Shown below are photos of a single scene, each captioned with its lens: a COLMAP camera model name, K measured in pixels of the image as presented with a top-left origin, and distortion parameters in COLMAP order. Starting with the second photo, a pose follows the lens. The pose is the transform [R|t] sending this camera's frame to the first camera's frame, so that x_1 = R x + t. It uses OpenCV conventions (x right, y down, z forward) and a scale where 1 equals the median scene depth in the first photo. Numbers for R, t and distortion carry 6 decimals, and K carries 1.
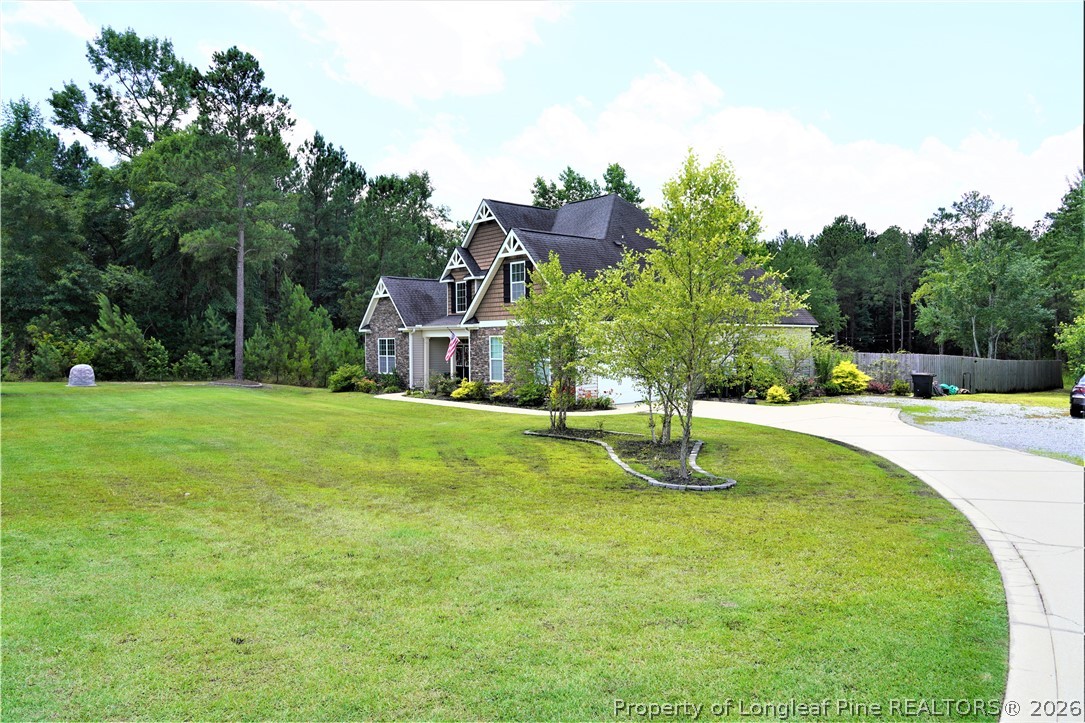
lens RADIAL K [[725.1, 0, 542.5], [0, 725.1, 361.5], [0, 0, 1]] dist [-0.029281, 0.001084]
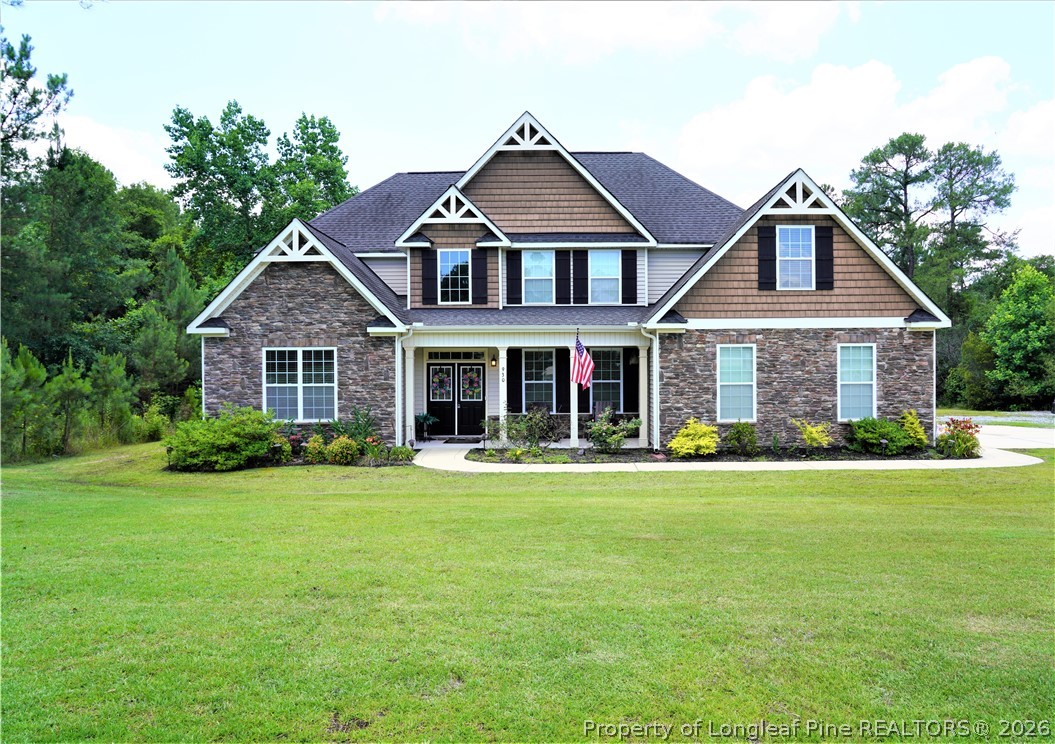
lens RADIAL K [[730.4, 0, 568.2], [0, 730.4, 370.3], [0, 0, 1]] dist [-0.035504, -0.000386]
pose [[0.636018, -0.002049, 0.771671, -0.498951], [0.022054, 0.999636, -0.015522, -0.006391], [-0.771359, 0.026891, 0.635832, 0.591392]]
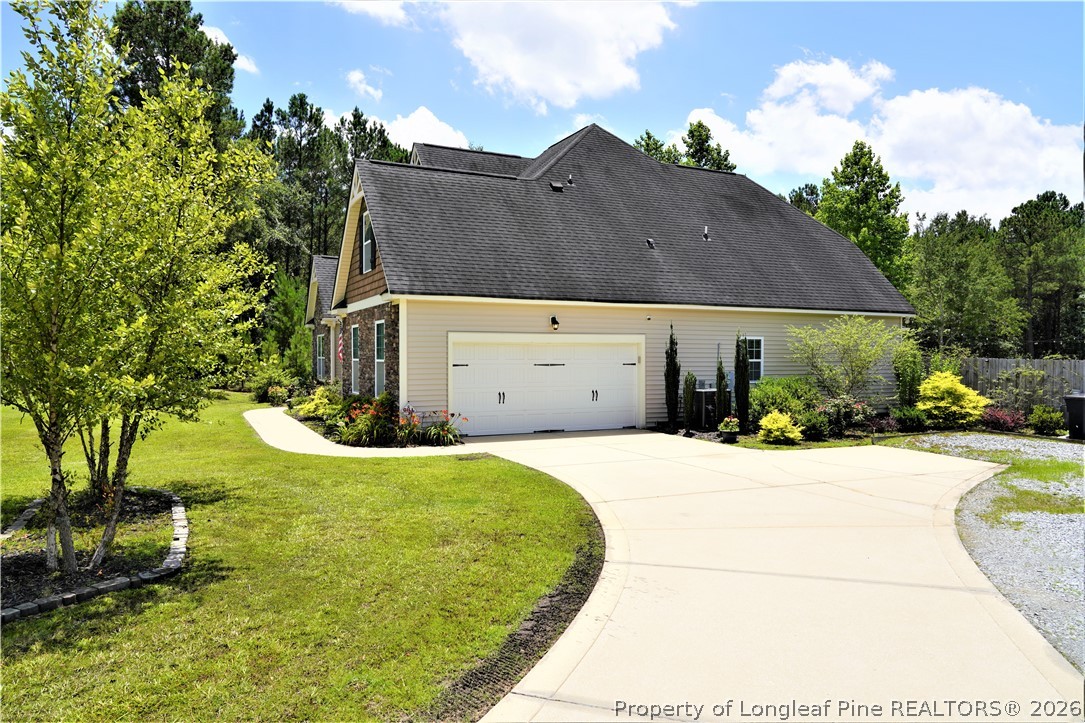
lens RADIAL K [[723.0, 0, 542.5], [0, 723.0, 361.5], [0, 0, 1]] dist [-0.013321, 0.000926]
pose [[0.970009, 0.012299, -0.242759, 0.219095], [-0.015333, 0.999826, -0.010611, 0.002315], [0.242587, 0.014014, 0.970028, 0.316716]]
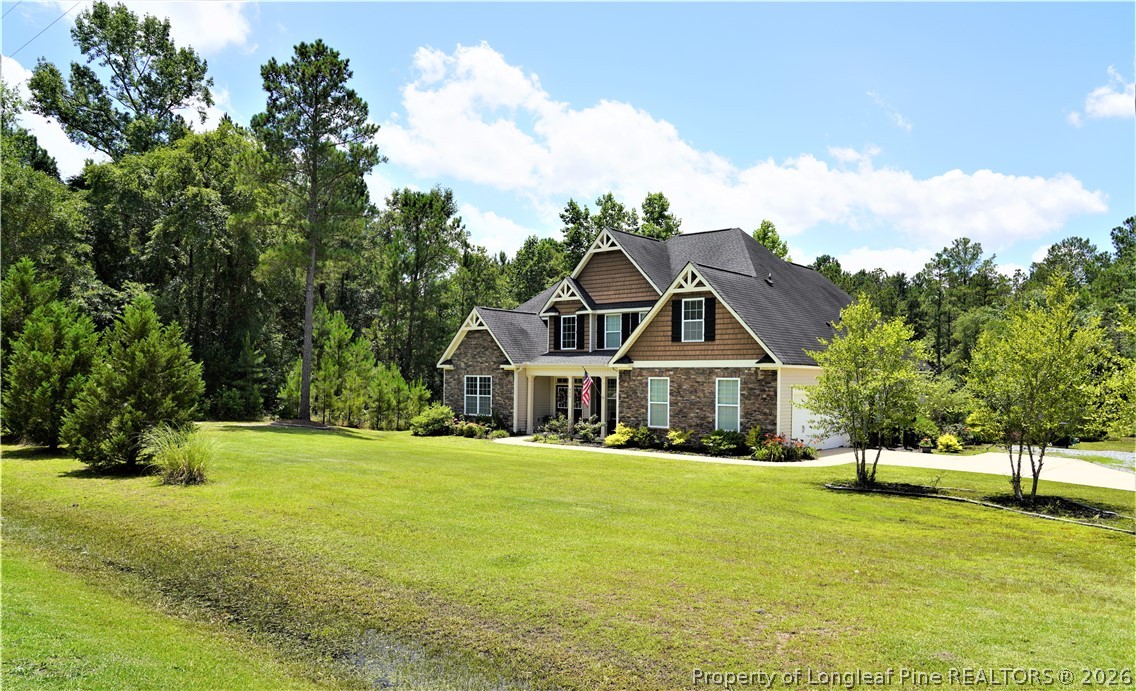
lens RADIAL K [[795.8, 0, 571.0], [0, 795.8, 368.7], [0, 0, 1]] dist [-0.038360, -0.000360]
pose [[0.987489, 0.022593, 0.156060, -0.270009], [-0.016351, 0.999018, -0.041167, -0.002519], [-0.156837, 0.038100, 0.986889, 0.017763]]
